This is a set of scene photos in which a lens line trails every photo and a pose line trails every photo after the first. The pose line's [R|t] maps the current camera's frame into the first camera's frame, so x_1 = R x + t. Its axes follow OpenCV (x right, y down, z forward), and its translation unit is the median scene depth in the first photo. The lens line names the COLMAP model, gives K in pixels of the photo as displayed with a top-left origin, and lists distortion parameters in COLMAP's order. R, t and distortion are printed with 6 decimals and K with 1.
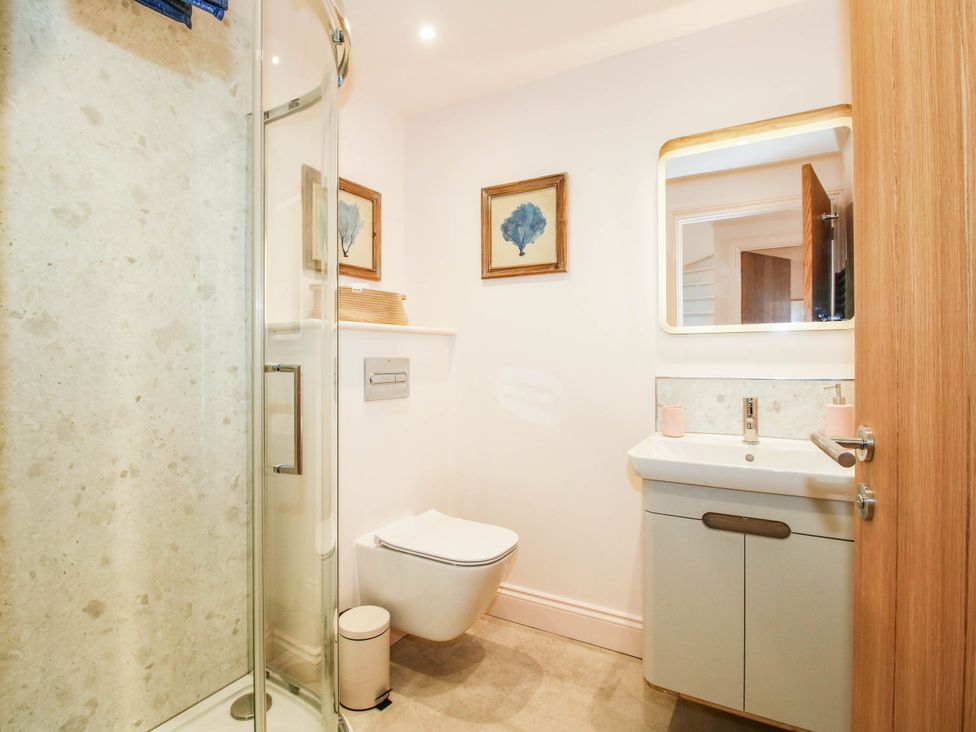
lens RADIAL K [[513.1, 0, 484.6], [0, 513.1, 360.9], [0, 0, 1]] dist [0.004547, -0.004559]
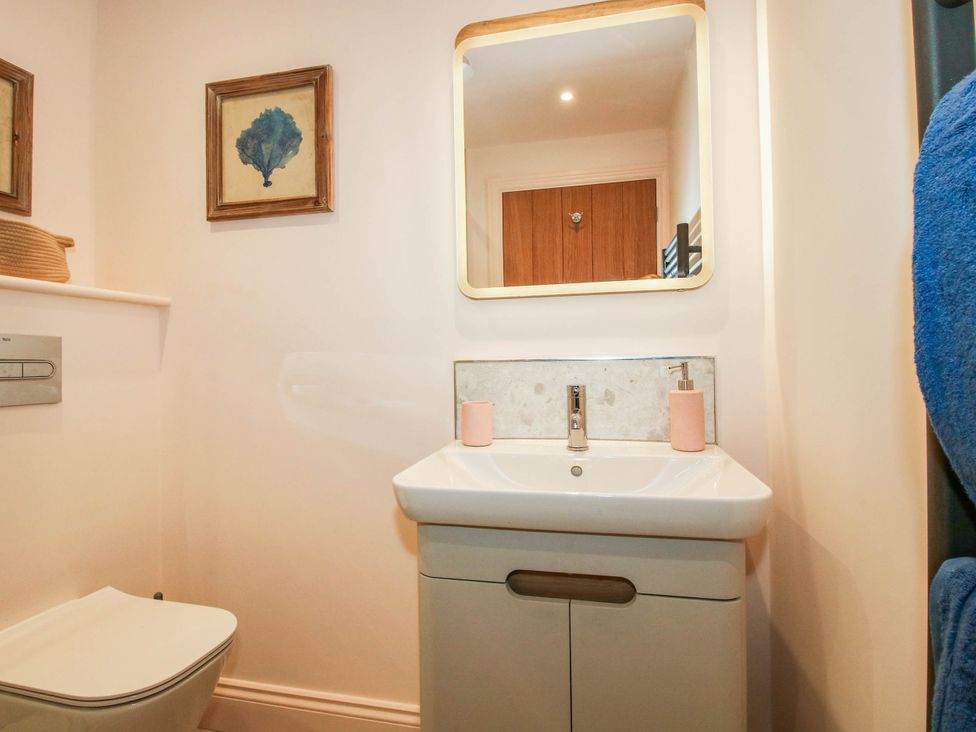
lens RADIAL K [[513.1, 0, 489.8], [0, 513.1, 363.6], [0, 0, 1]] dist [0.004547, -0.004559]
pose [[0.954251, -0.007875, 0.298902, 0.154536], [0.011559, 0.999877, -0.010558, 0.038479], [-0.298783, 0.013530, 0.954225, 0.289158]]
